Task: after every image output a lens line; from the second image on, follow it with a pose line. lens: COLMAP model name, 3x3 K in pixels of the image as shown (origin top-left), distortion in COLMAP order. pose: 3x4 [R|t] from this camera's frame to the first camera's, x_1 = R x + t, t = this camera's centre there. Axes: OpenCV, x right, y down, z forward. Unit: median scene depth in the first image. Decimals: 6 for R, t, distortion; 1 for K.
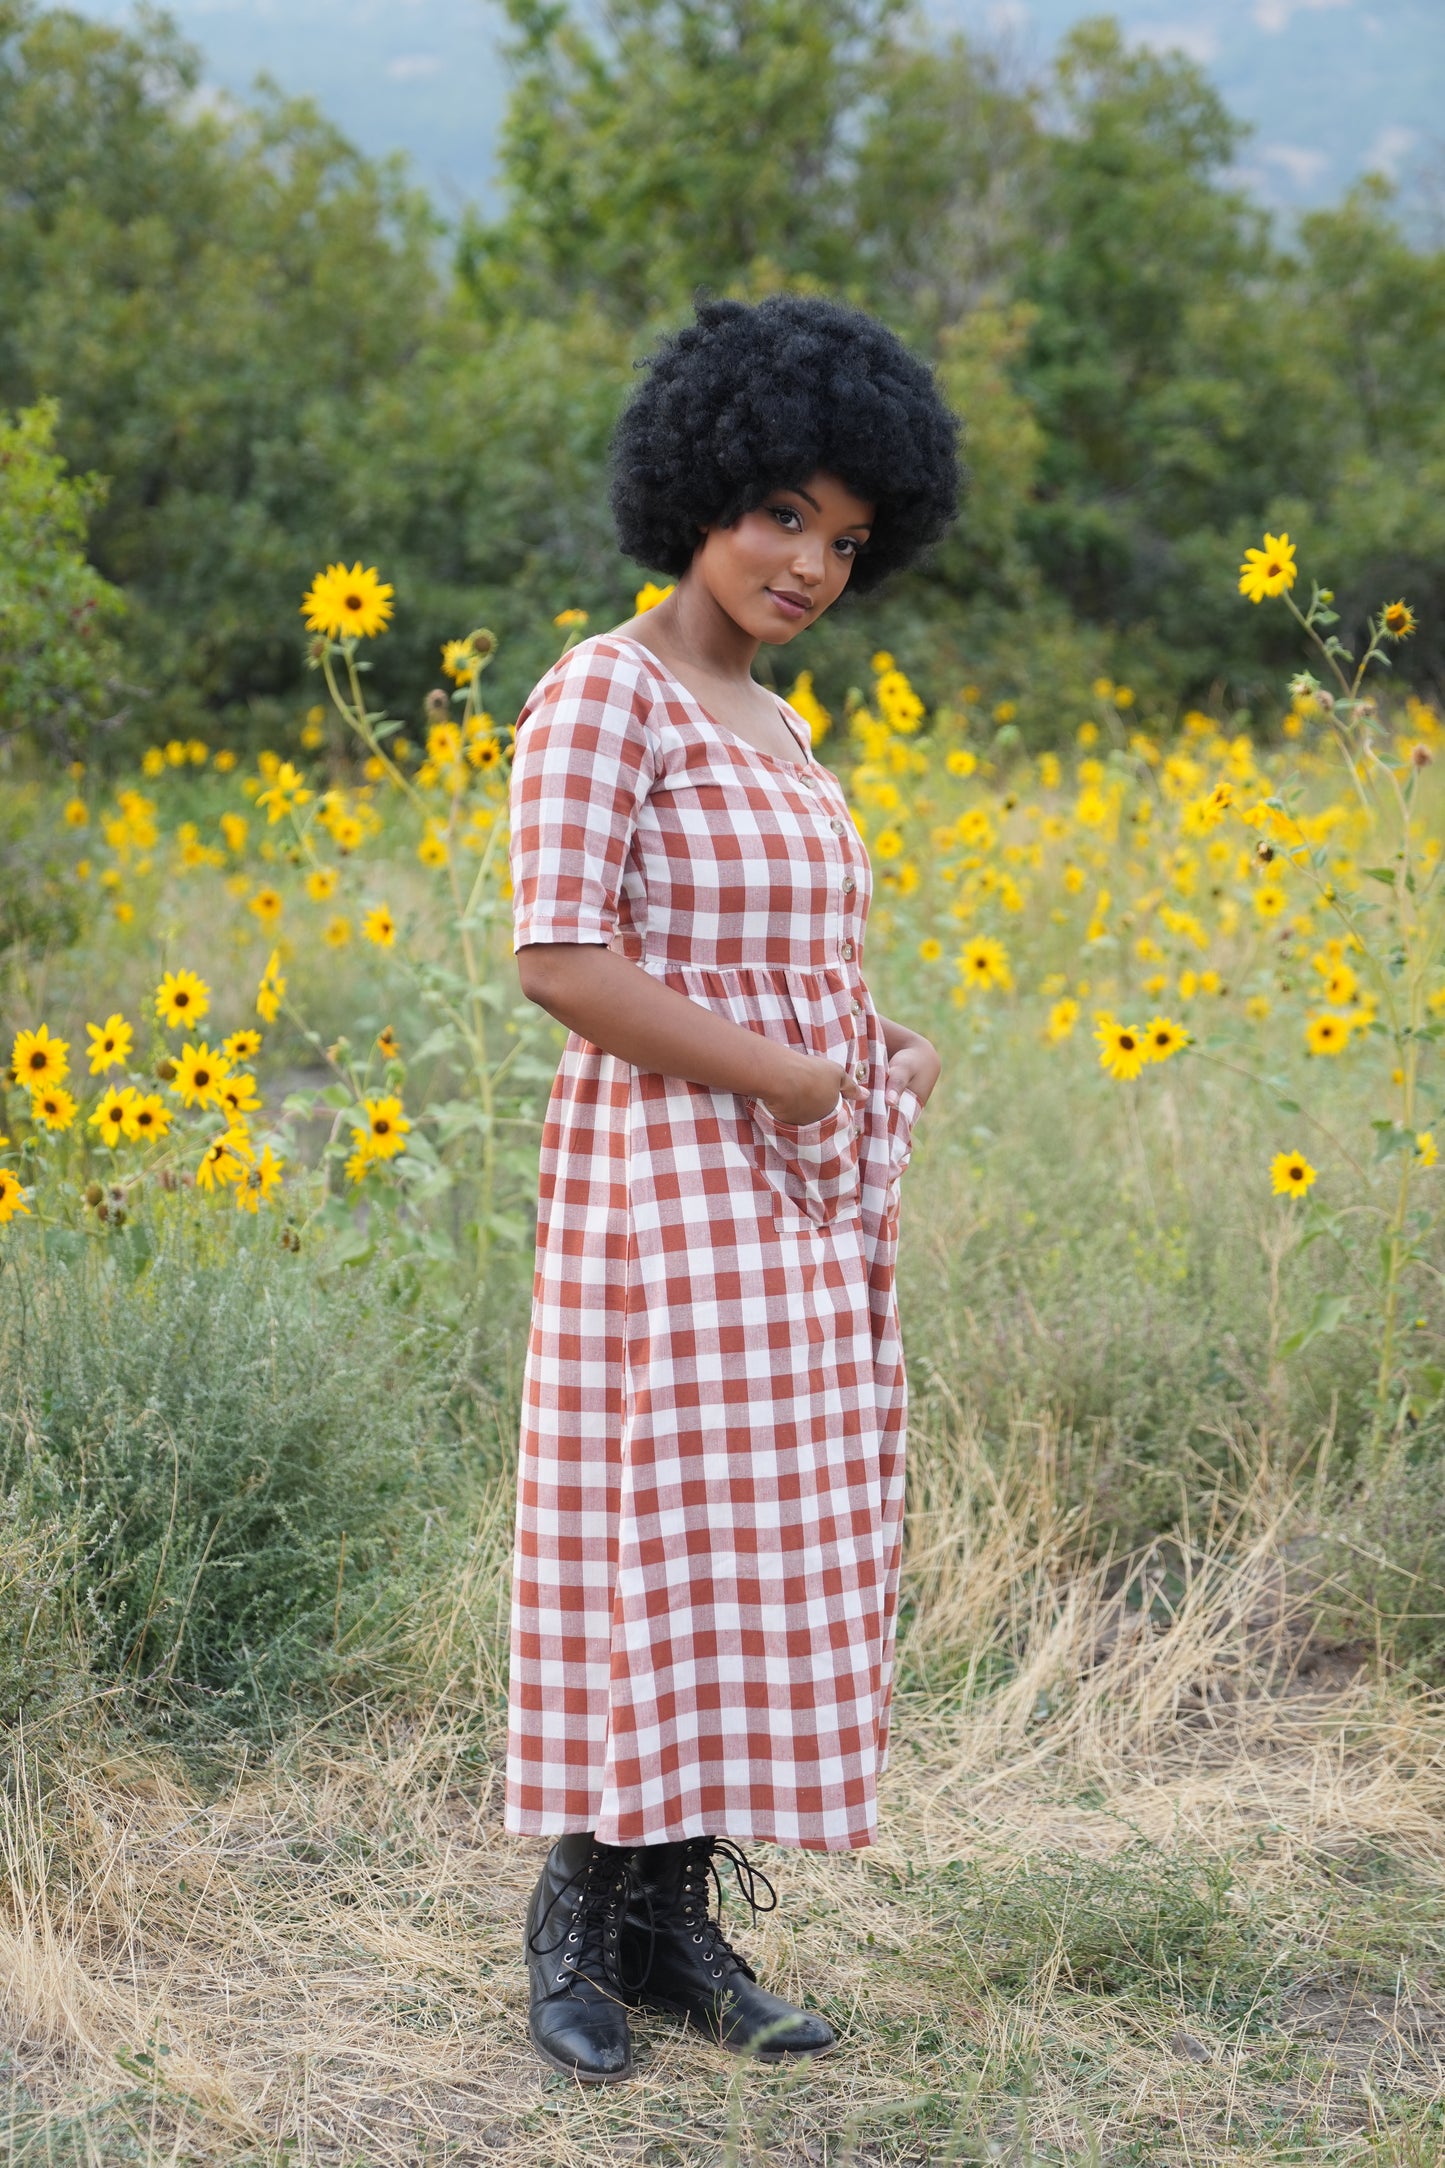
lens RADIAL K [[3449.3, 0, 722.5], [0, 3449.3, 1084.0], [0, 0, 1]] dist [0.206104, 0.184516]
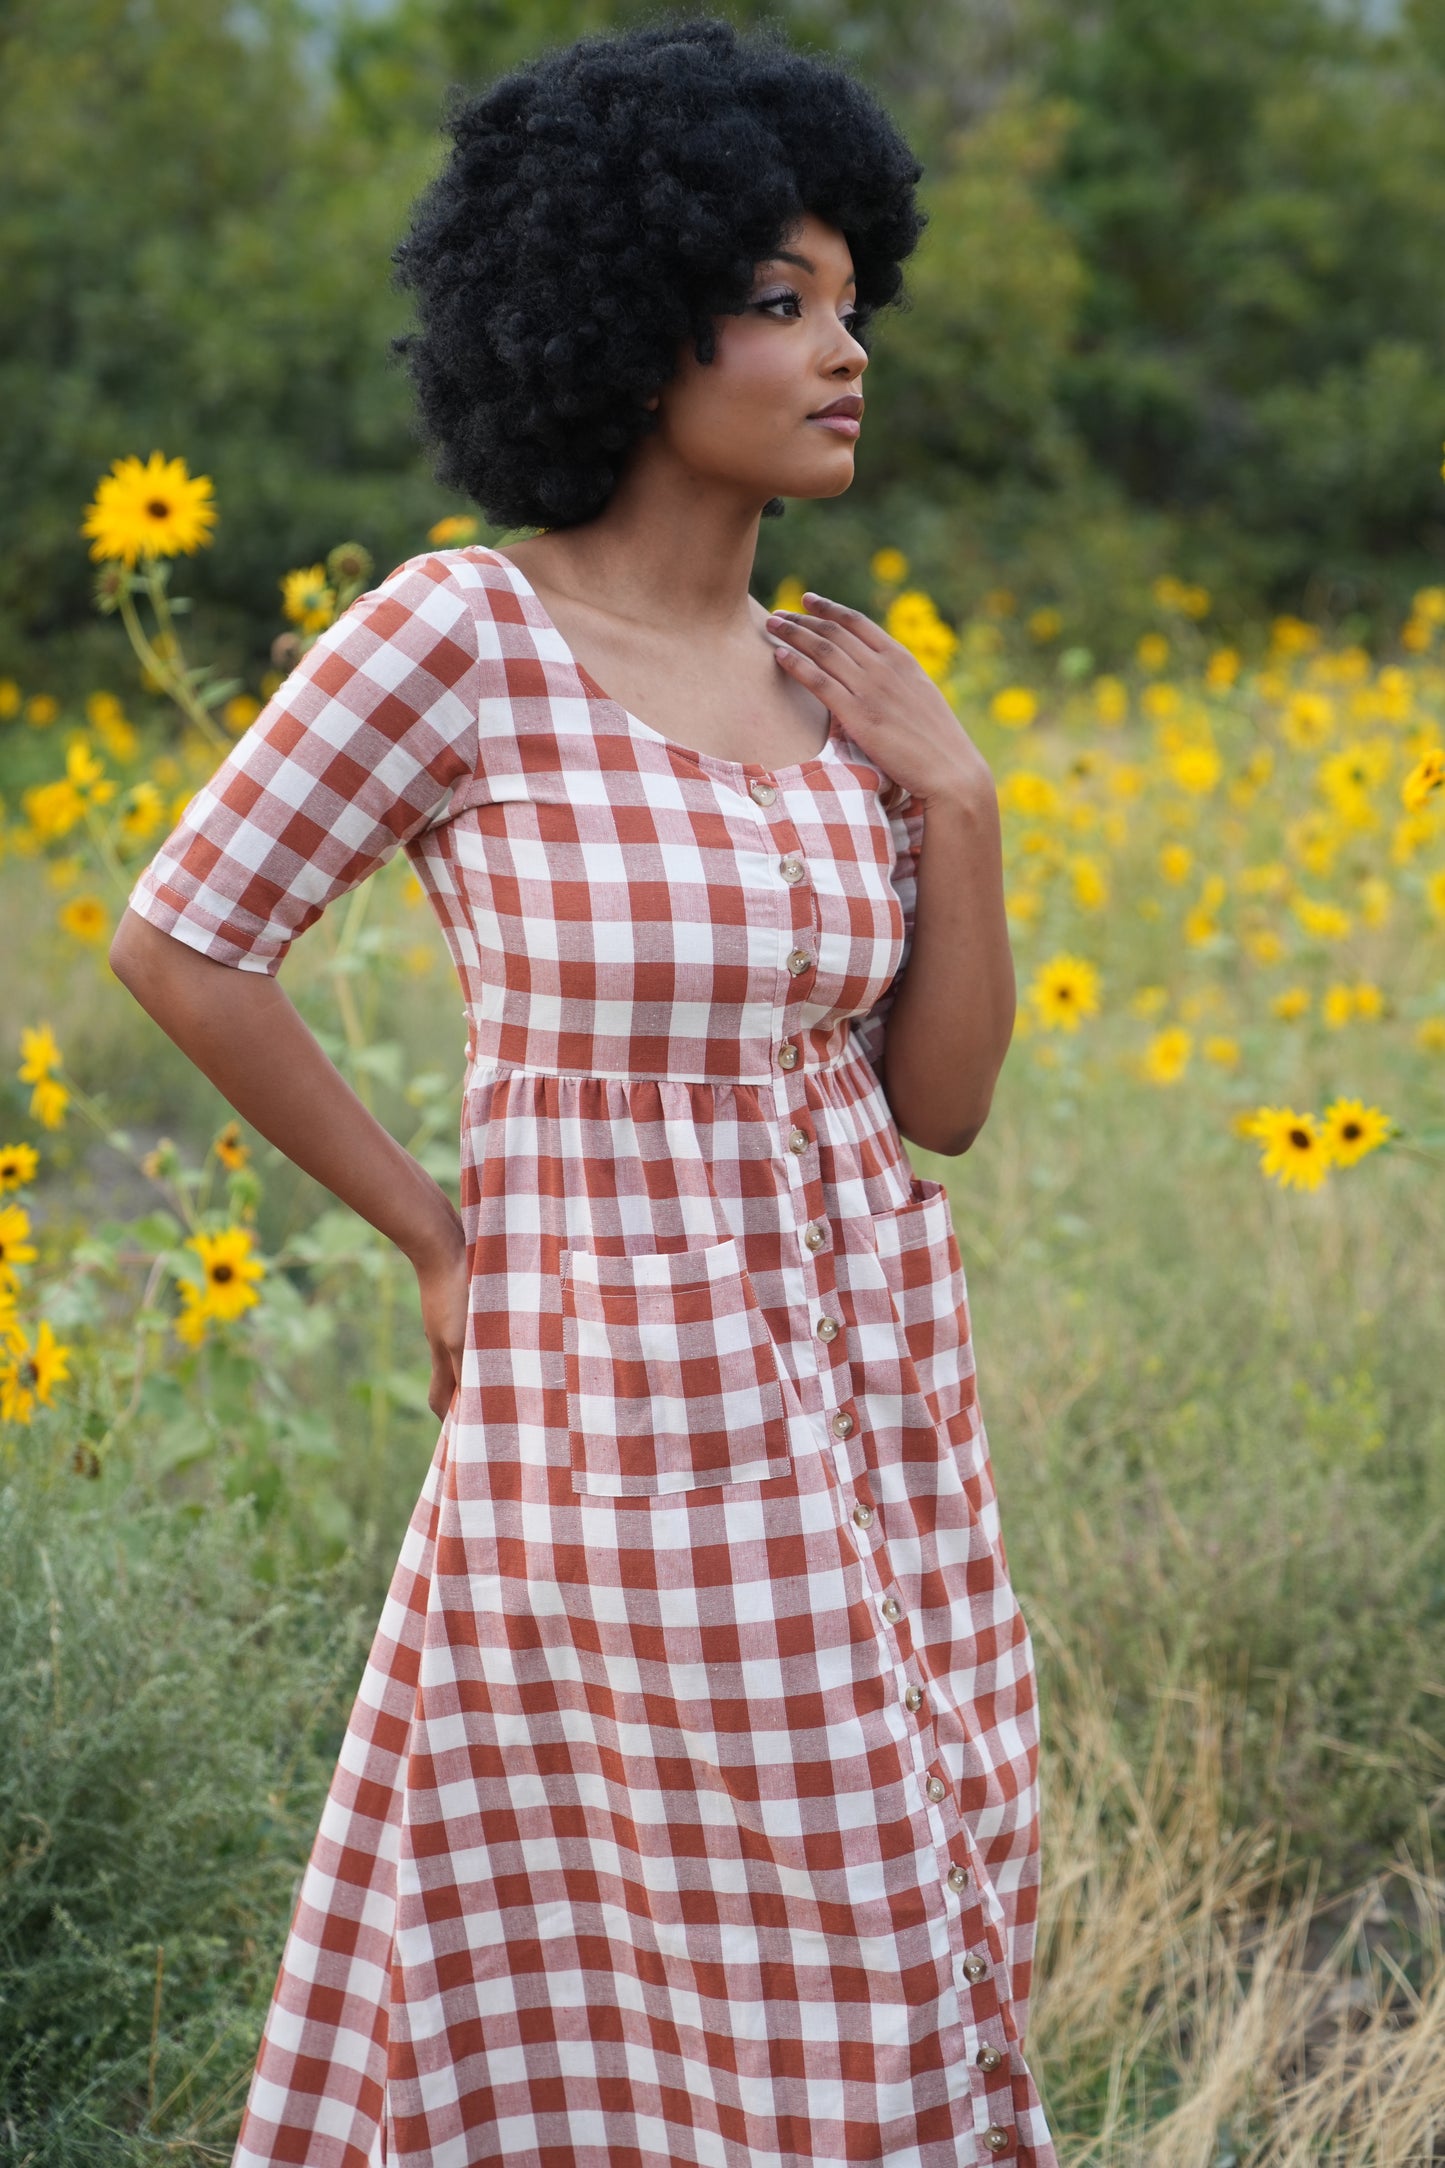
lens RADIAL K [[3978.0, 0, 764.0], [0, 3978.0, 1061.3], [0, 0, 1]] dist [0.227489, 0.596494]
pose [[0.999525, -0.023059, 0.020464, -0.006067], [0.022946, 0.999720, 0.005766, -0.029359], [-0.020591, -0.005293, 0.999774, 0.184740]]
